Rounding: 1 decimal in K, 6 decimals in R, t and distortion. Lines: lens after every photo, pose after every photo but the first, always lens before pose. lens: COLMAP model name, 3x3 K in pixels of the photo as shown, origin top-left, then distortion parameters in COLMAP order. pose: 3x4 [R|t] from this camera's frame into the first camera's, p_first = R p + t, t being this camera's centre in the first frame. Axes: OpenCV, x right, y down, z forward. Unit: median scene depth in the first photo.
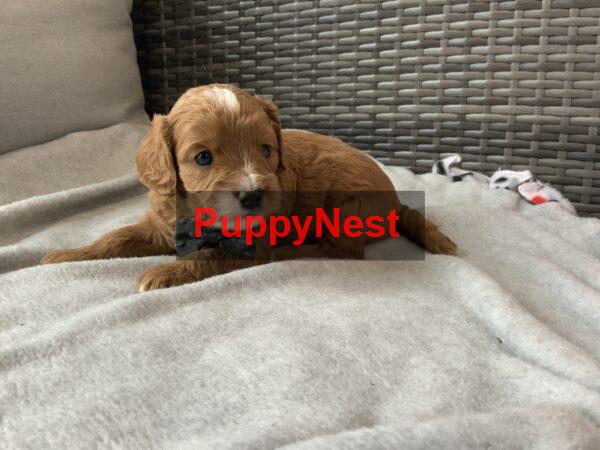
lens RADIAL K [[636.2, 0, 300.0], [0, 636.2, 225.0], [0, 0, 1]] dist [0.136980, -0.327930]
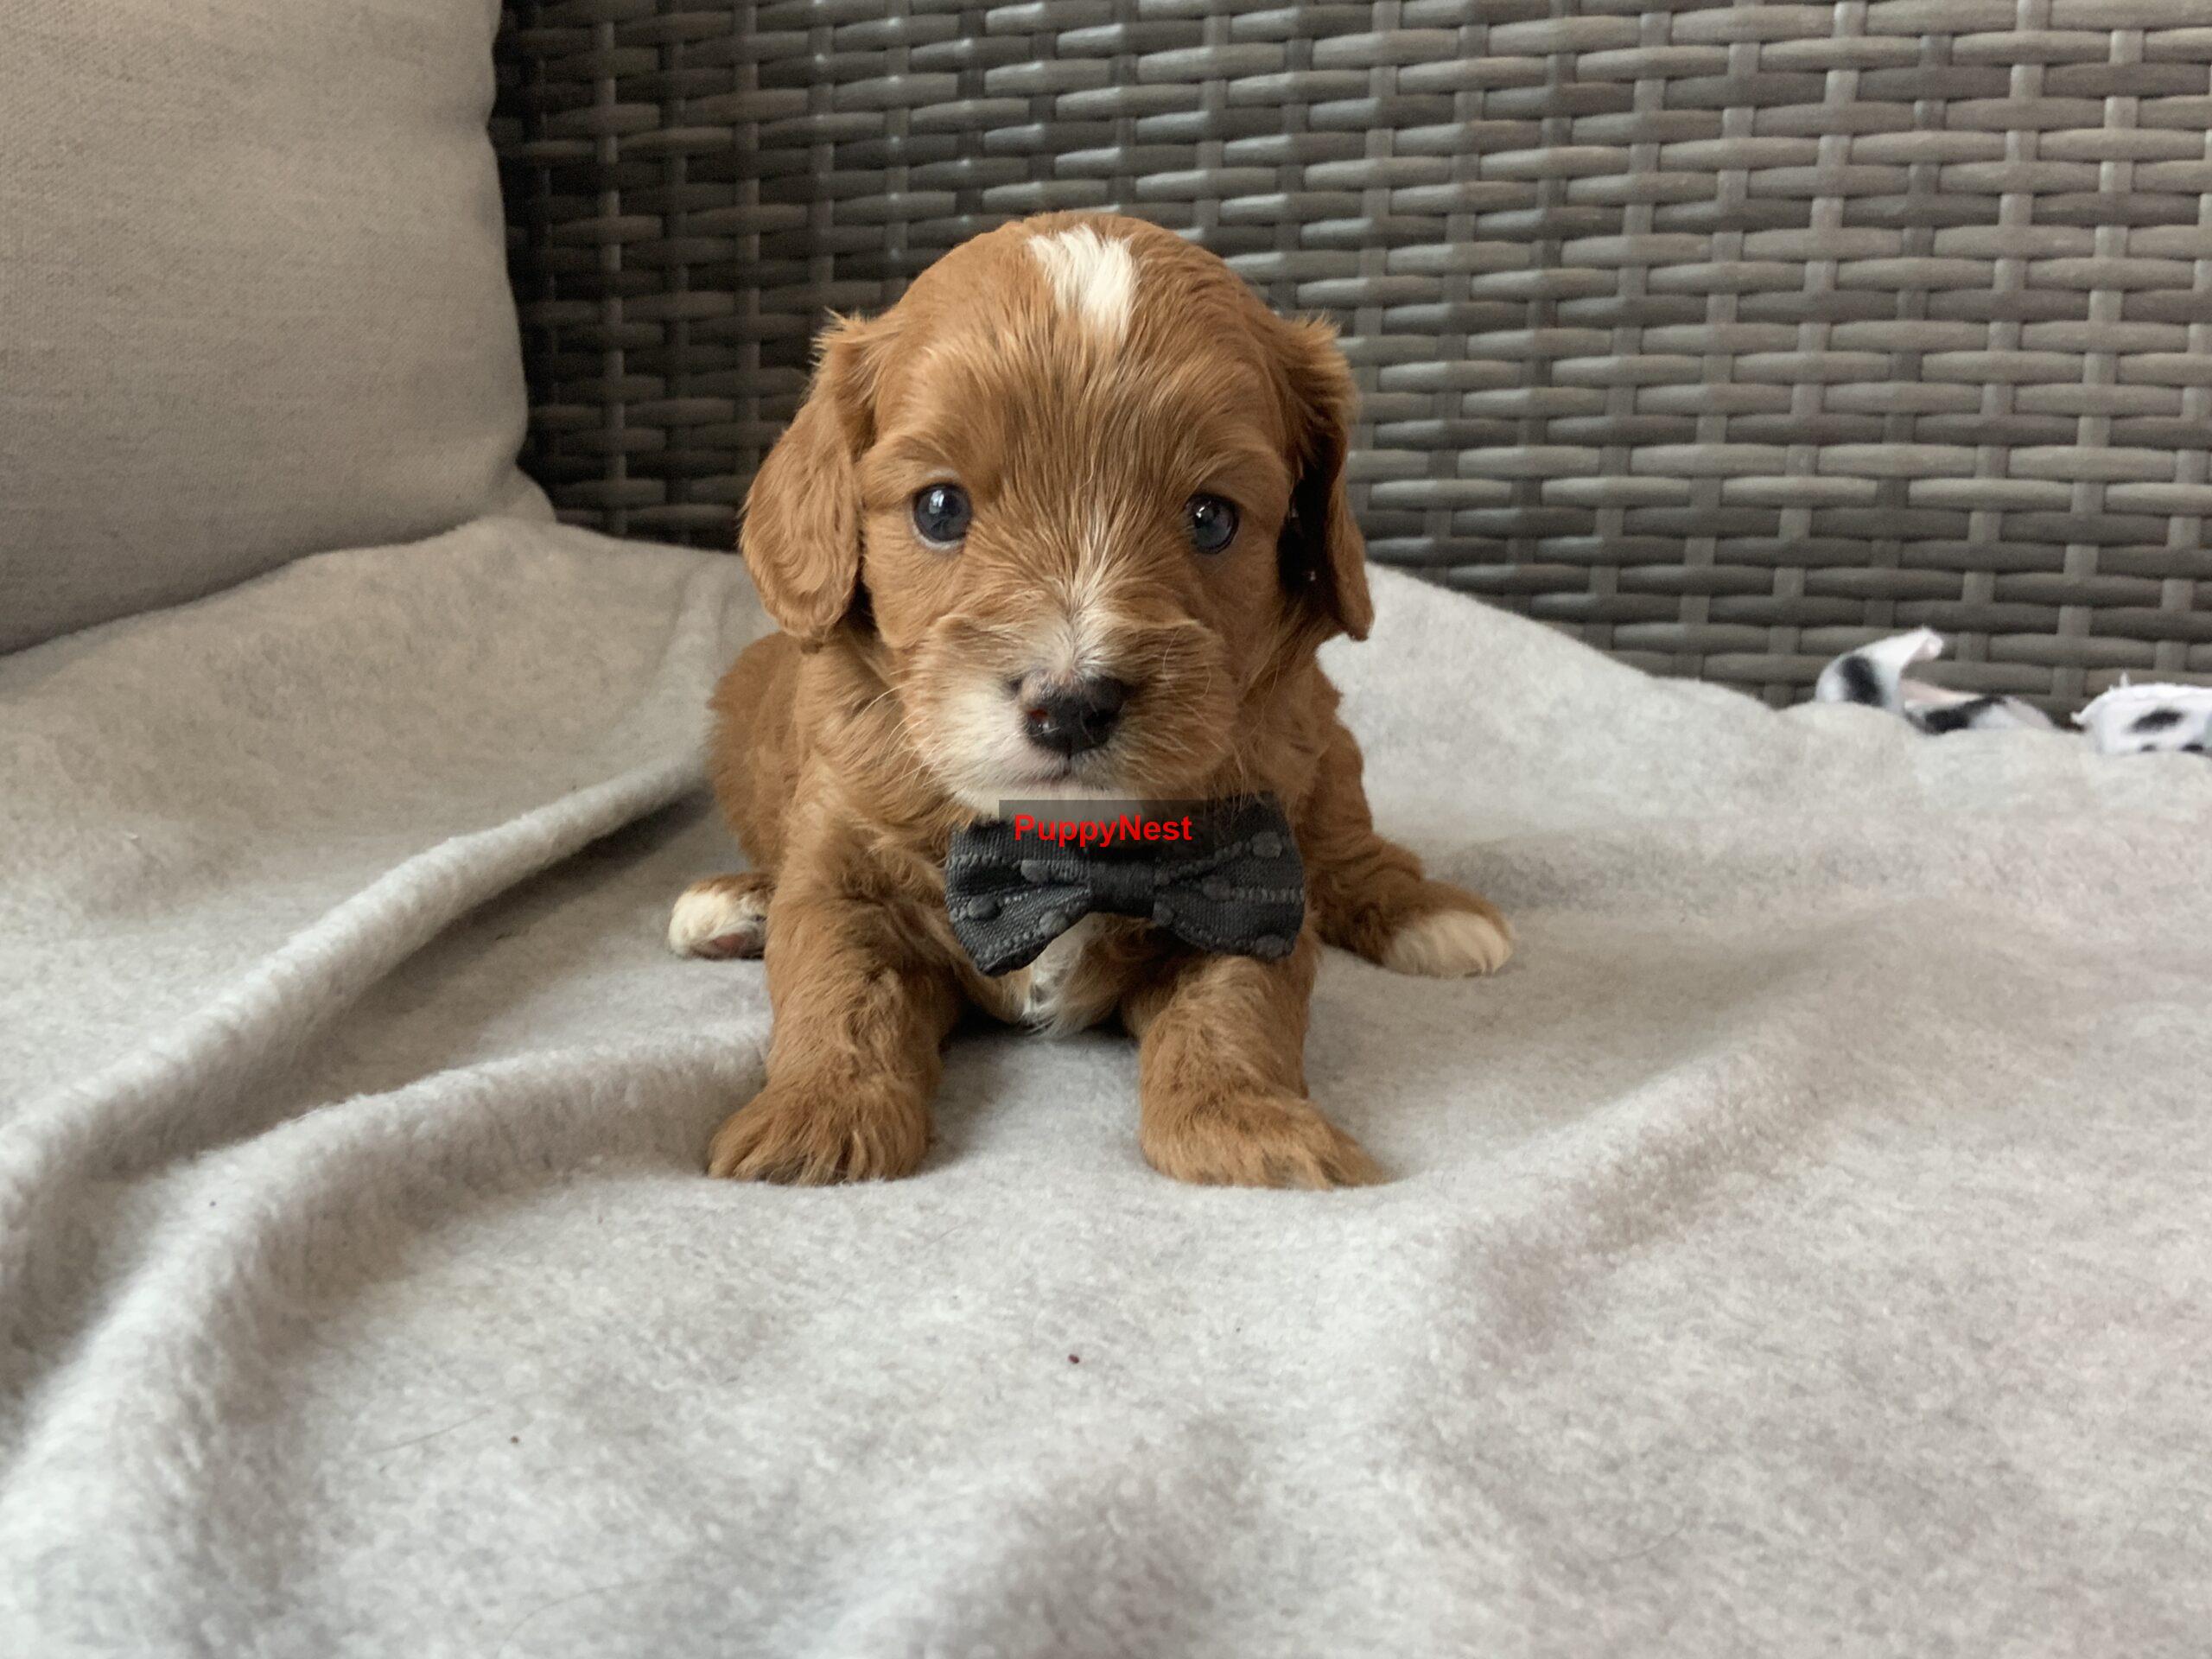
lens RADIAL K [[2325.8, 0, 1102.3], [0, 2325.8, 844.7], [0, 0, 1]] dist [0.135804, -0.318292]
pose [[0.980493, -0.023782, 0.195108, -0.240264], [0.030604, 0.999018, -0.032028, -0.000869], [-0.194155, 0.037375, 0.980259, 0.106326]]
